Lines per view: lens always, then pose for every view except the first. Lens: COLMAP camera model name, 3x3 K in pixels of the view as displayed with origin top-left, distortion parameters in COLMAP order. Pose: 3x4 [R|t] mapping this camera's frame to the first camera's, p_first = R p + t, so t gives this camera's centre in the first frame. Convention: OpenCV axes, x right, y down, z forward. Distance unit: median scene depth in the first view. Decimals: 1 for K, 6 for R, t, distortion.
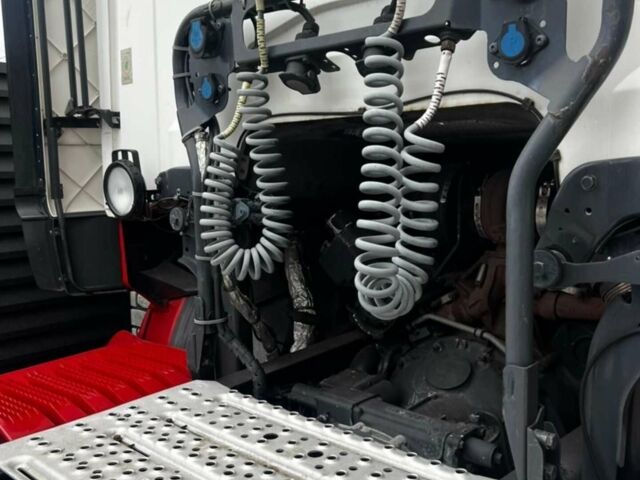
lens RADIAL K [[637.7, 0, 313.6], [0, 637.7, 238.1], [0, 0, 1]] dist [0.086043, -0.111405]
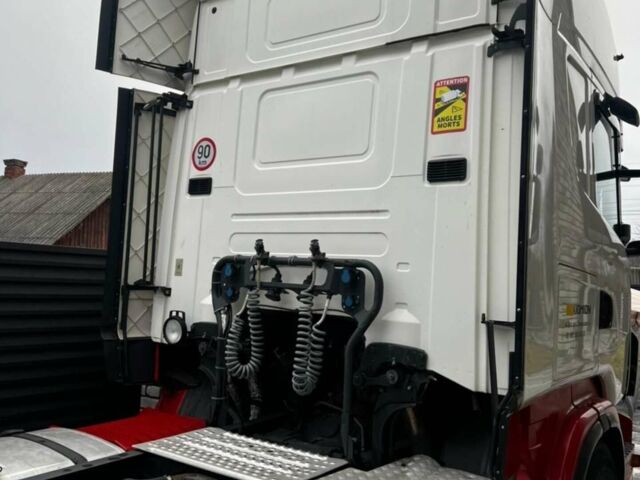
lens RADIAL K [[637.7, 0, 313.6], [0, 637.7, 238.1], [0, 0, 1]] dist [0.086043, -0.111405]
pose [[0.989778, 0.077619, 0.119643, -0.158595], [-0.056007, 0.983074, -0.174436, -0.042187], [-0.131158, 0.165952, 0.977373, -1.309852]]
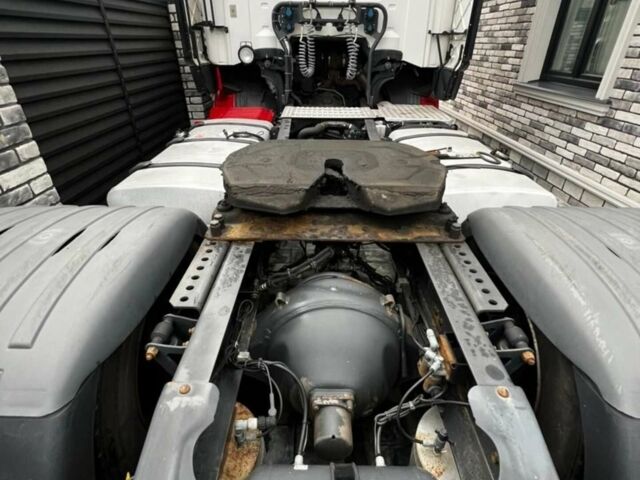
lens RADIAL K [[341.3, 0, 319.8], [0, 341.3, 237.7], [0, 0, 1]] dist [-0.002340, -0.000762]
pose [[0.734137, -0.320869, 0.598402, -1.749889], [0.051305, 0.904992, 0.422323, 0.073264], [-0.677060, -0.279342, 0.680851, -0.968349]]
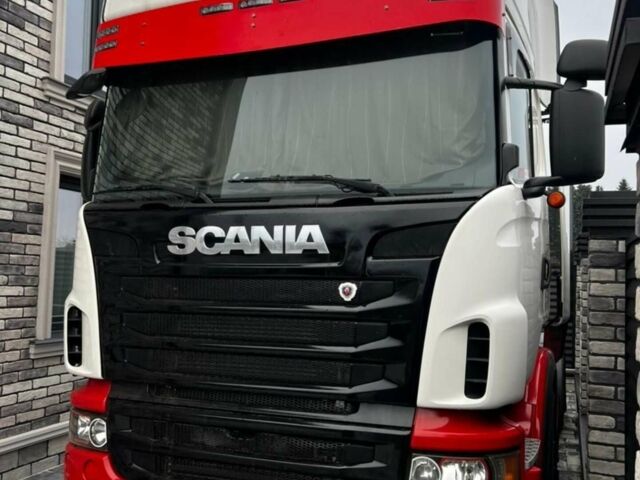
lens RADIAL K [[637.7, 0, 313.6], [0, 637.7, 238.1], [0, 0, 1]] dist [0.086043, -0.111405]
pose [[-0.932777, -0.016306, -0.360085, 1.618304], [-0.032647, 0.998692, 0.039345, -0.528524], [0.358972, 0.048456, -0.932090, 3.916954]]
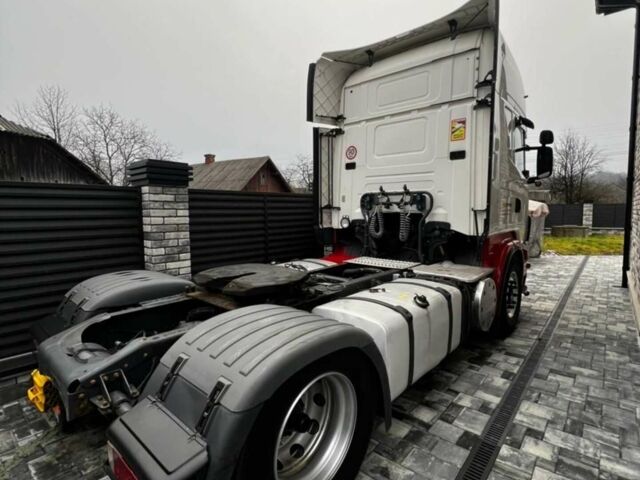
lens RADIAL K [[341.3, 0, 319.8], [0, 341.3, 237.7], [0, 0, 1]] dist [-0.002340, -0.000762]
pose [[0.999492, 0.014246, 0.028512, -0.718816], [-0.013634, 0.999675, -0.021552, 0.133143], [-0.028810, 0.021152, 0.999361, -2.195846]]
